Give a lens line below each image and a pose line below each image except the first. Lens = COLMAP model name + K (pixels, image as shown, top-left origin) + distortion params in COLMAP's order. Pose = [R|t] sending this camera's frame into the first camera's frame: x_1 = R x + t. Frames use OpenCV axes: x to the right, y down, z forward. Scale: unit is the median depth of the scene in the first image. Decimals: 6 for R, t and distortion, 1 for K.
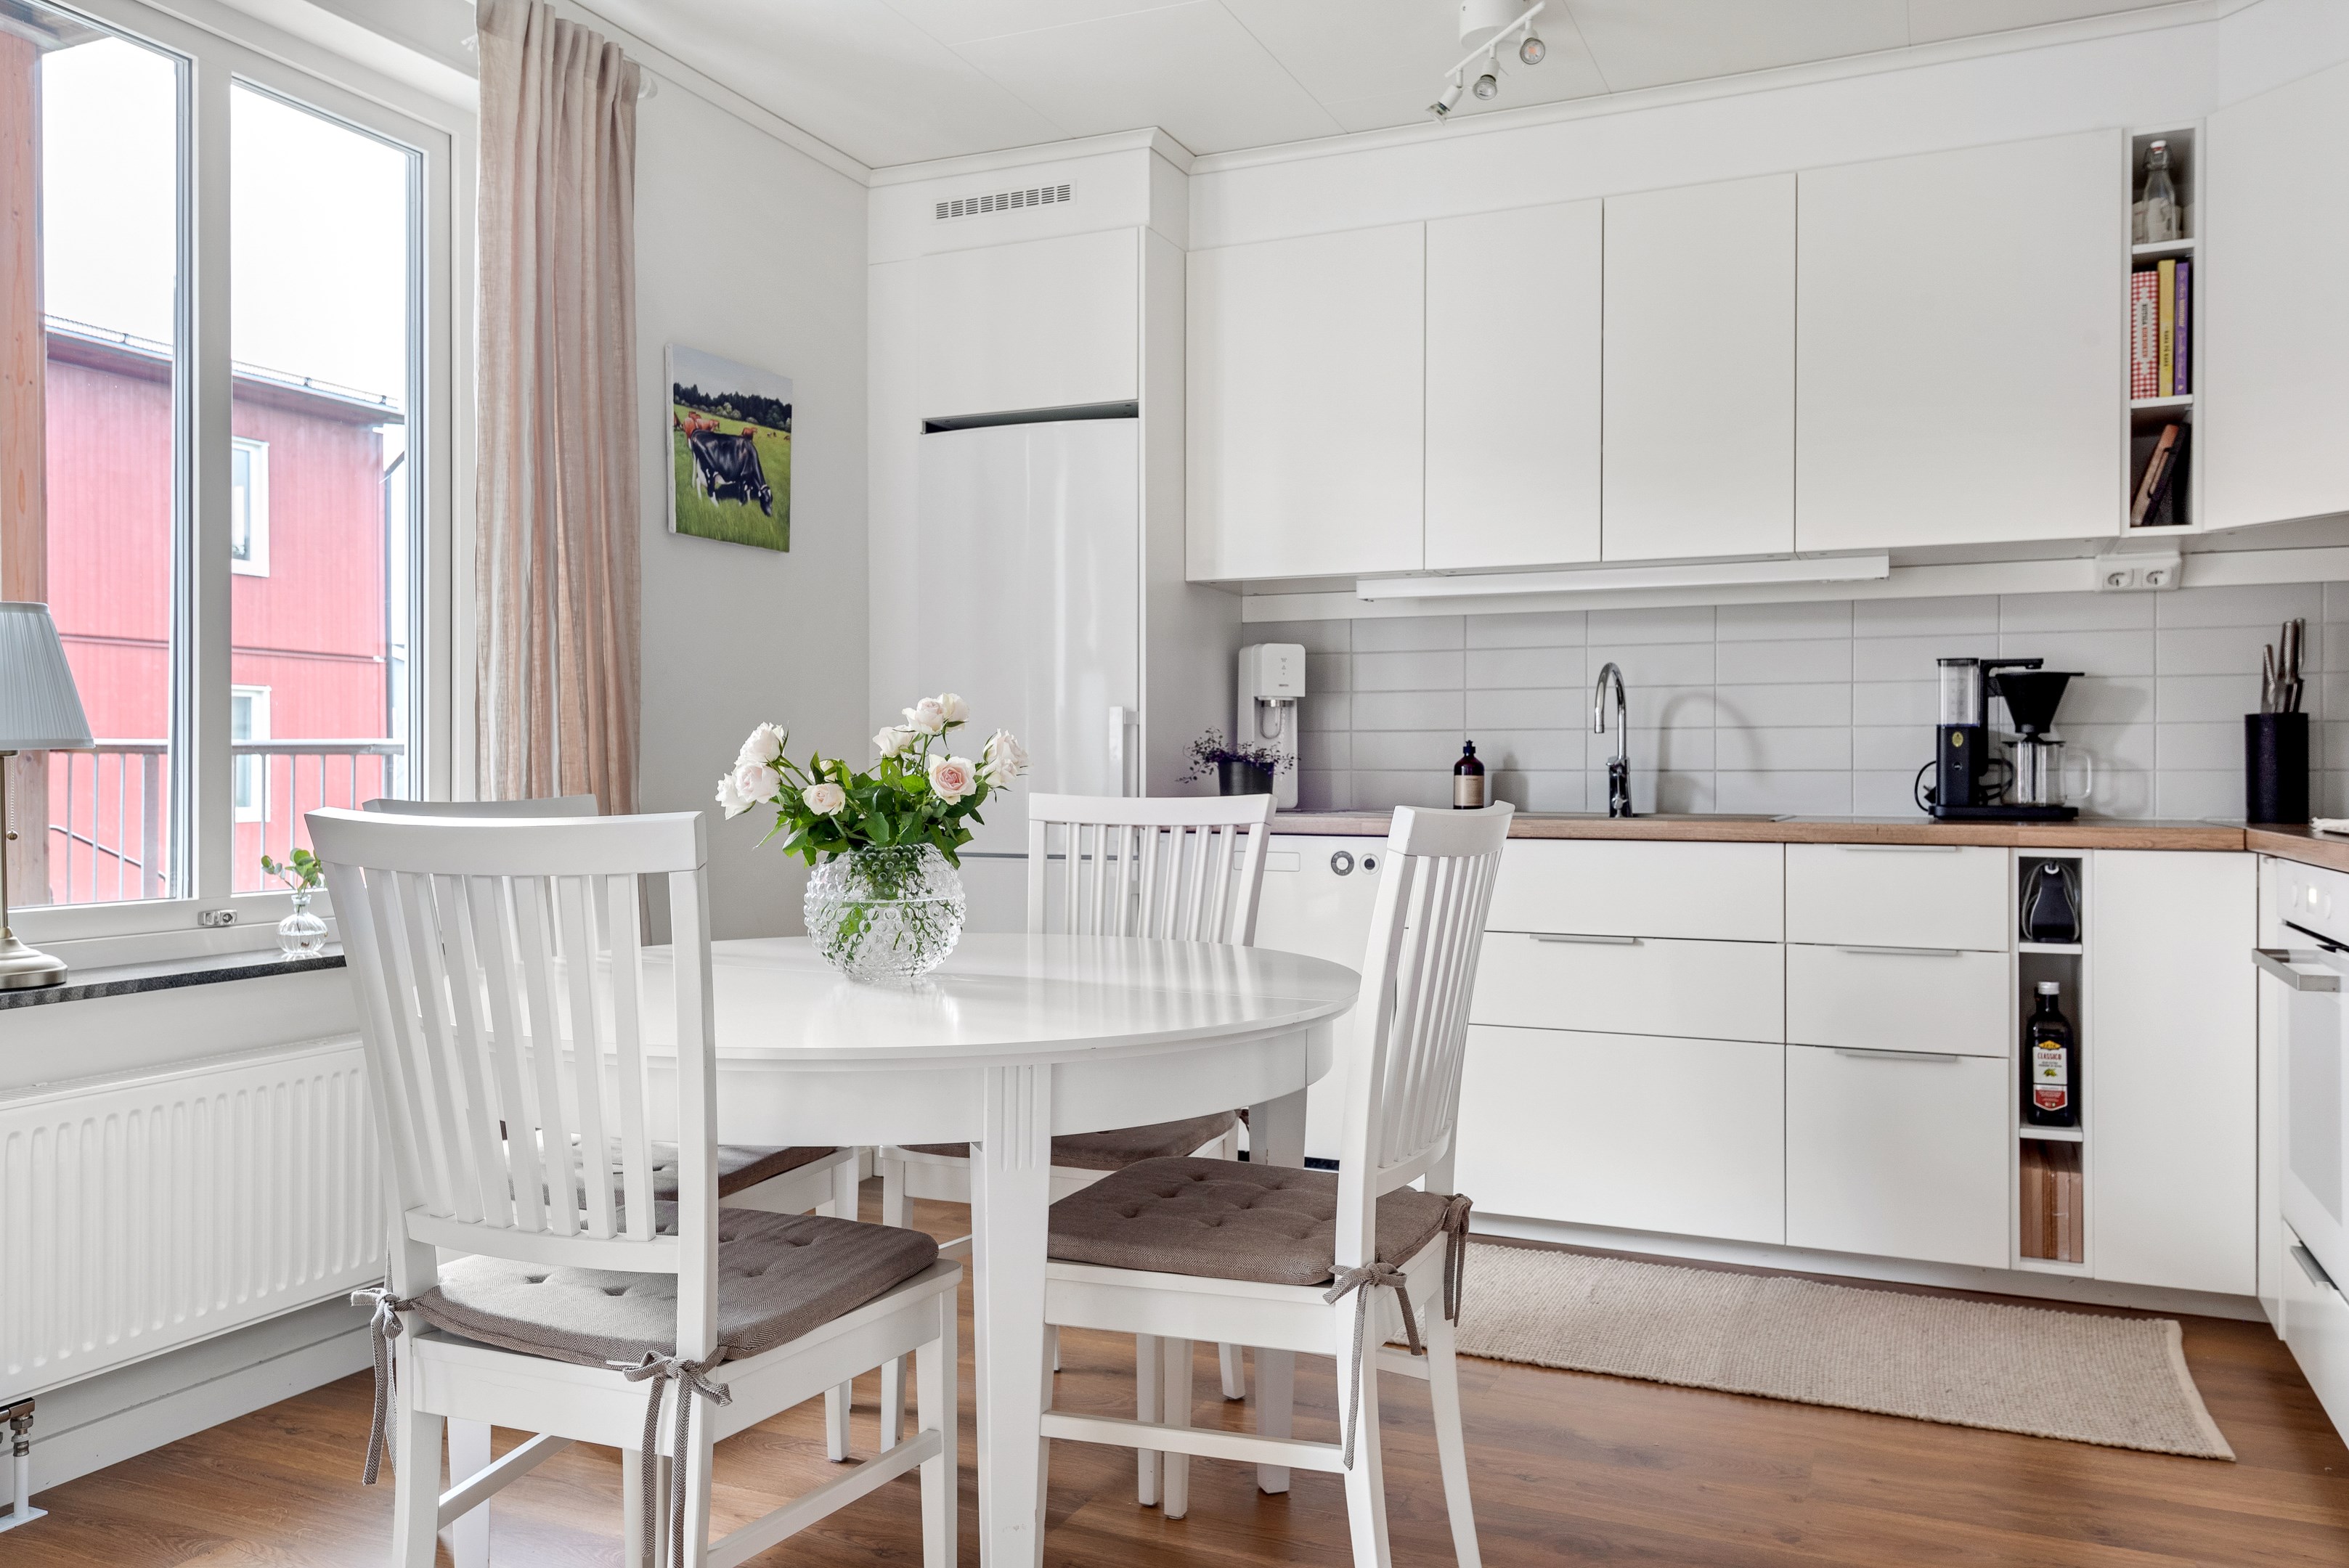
lens RADIAL K [[1716.8, 0, 1175.6], [0, 1716.8, 776.2], [0, 0, 1]] dist [0.017953, -0.014293]
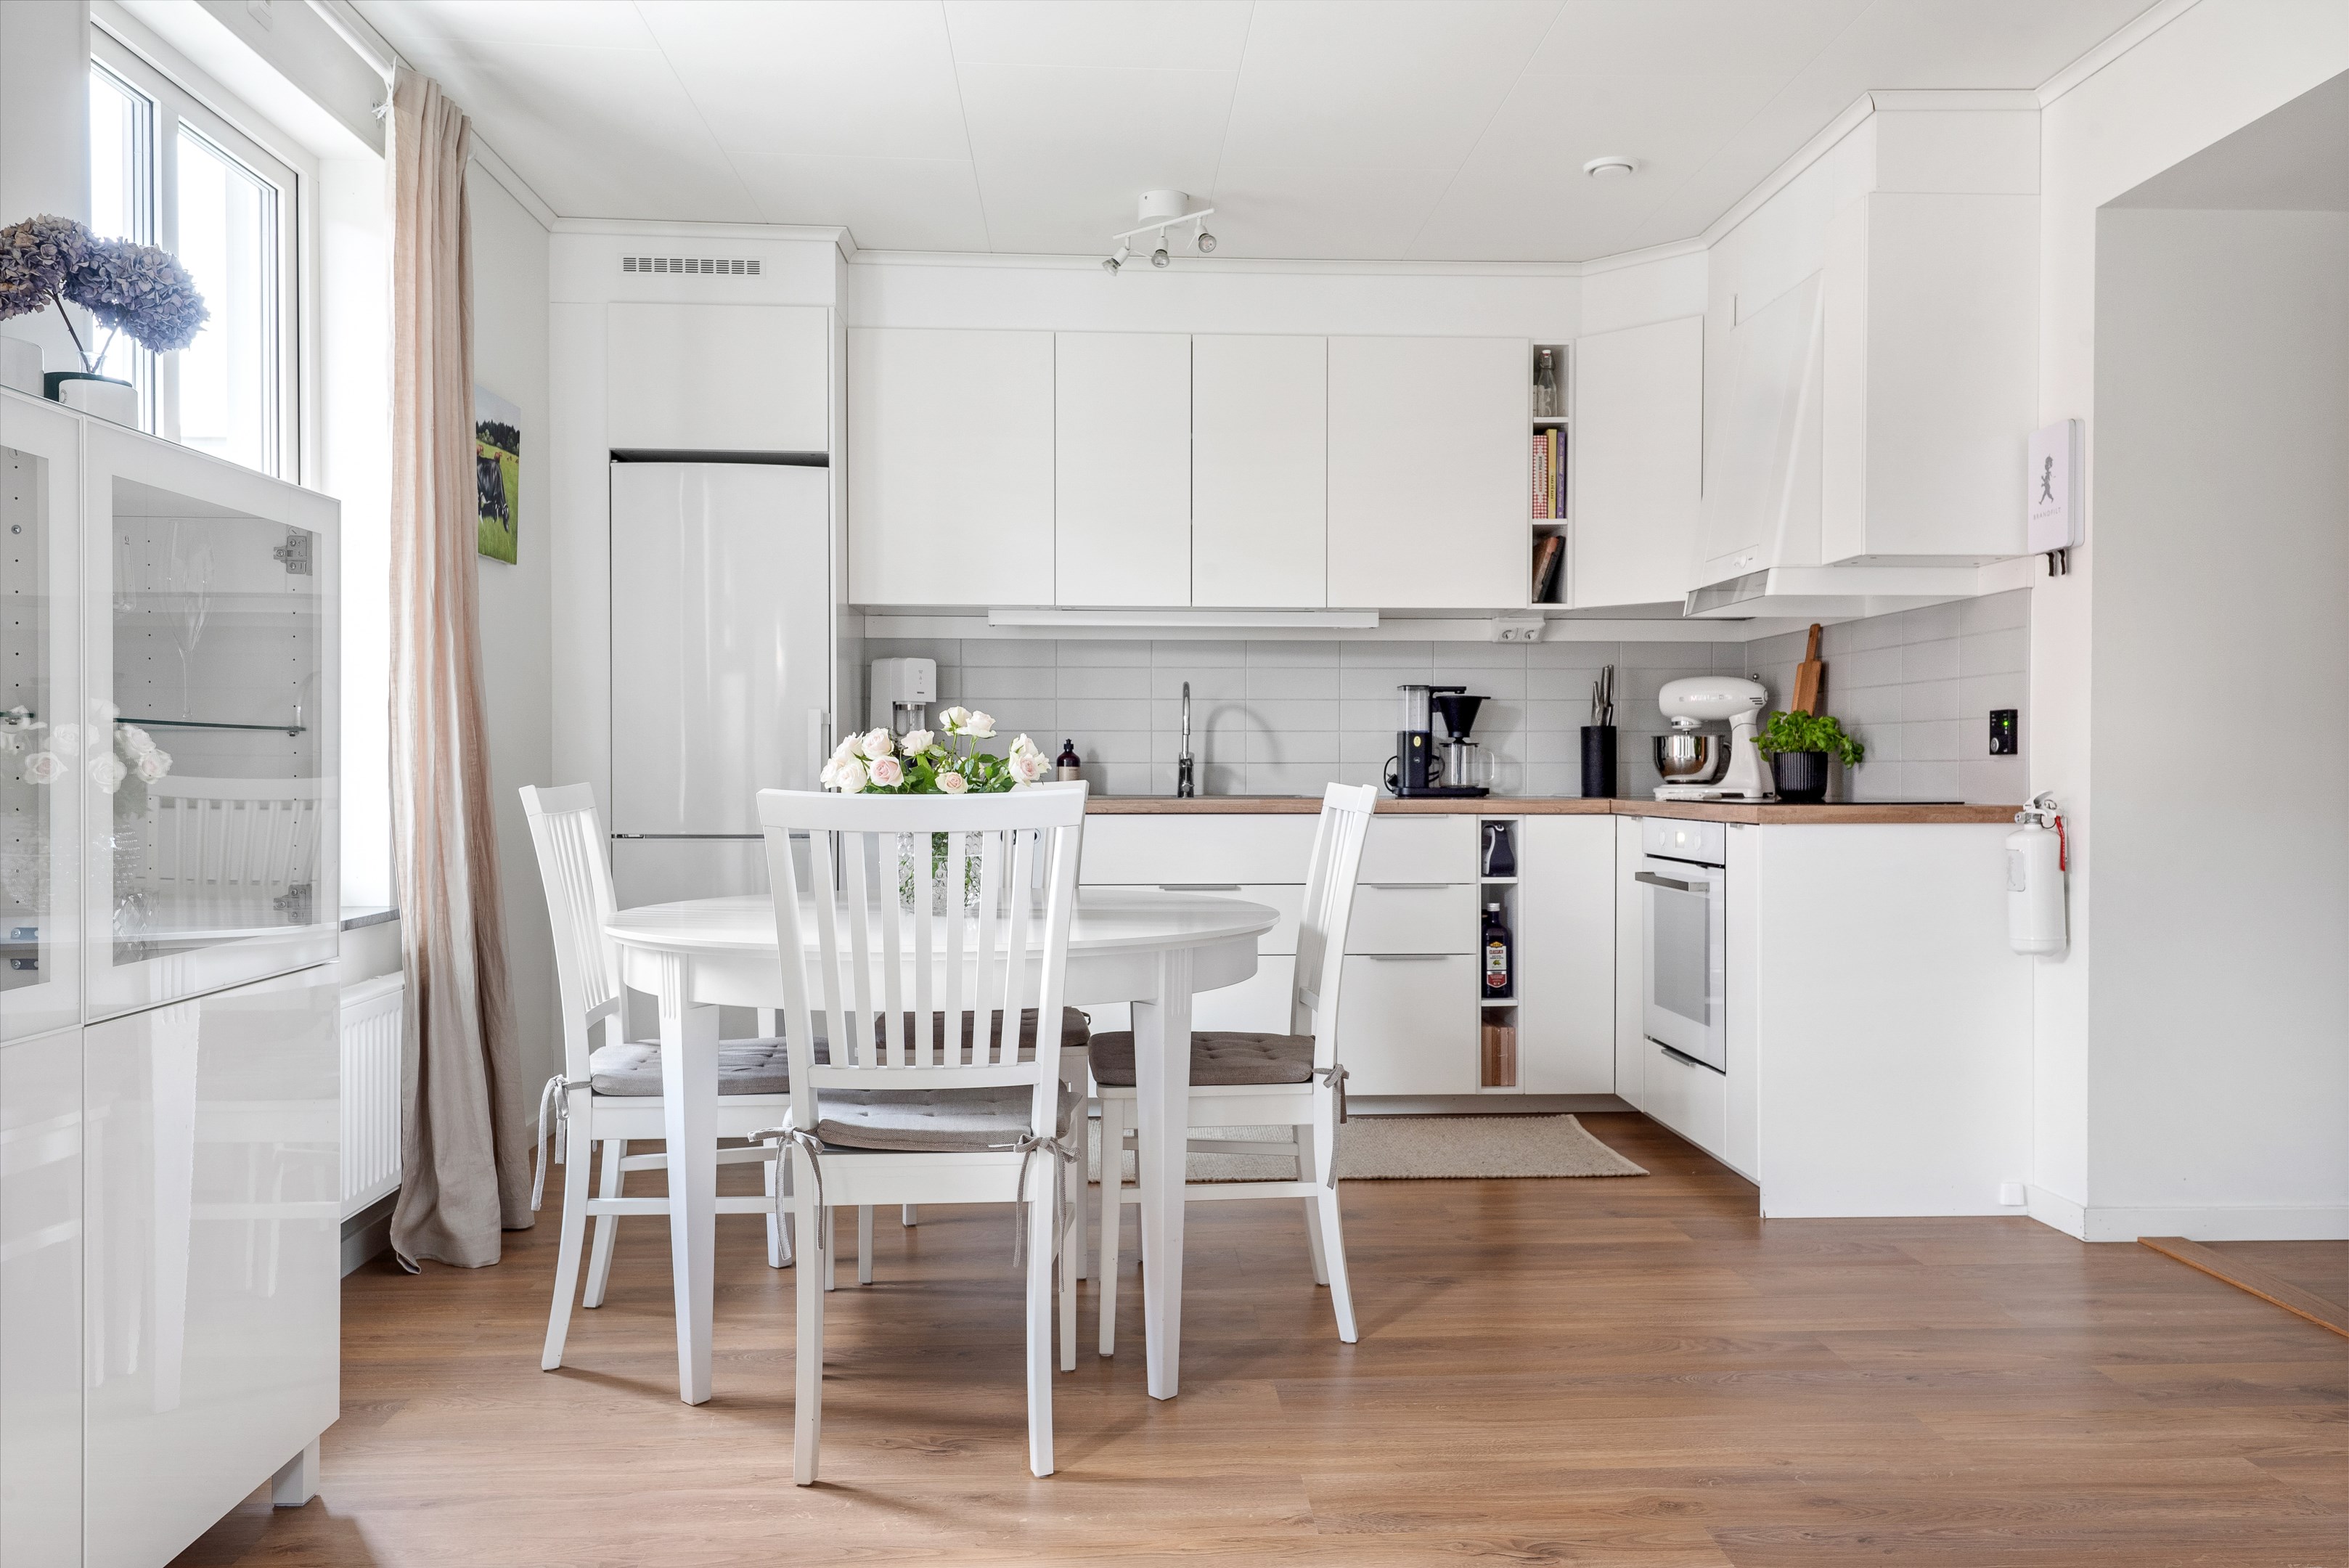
lens RADIAL K [[1717.0, 0, 1170.6], [0, 1717.0, 787.9], [0, 0, 1]] dist [0.017953, -0.014293]
pose [[0.893471, -0.006062, 0.449080, -0.376663], [0.000614, 0.999924, 0.012276, -0.000380], [-0.449121, -0.010693, 0.893407, -0.193190]]
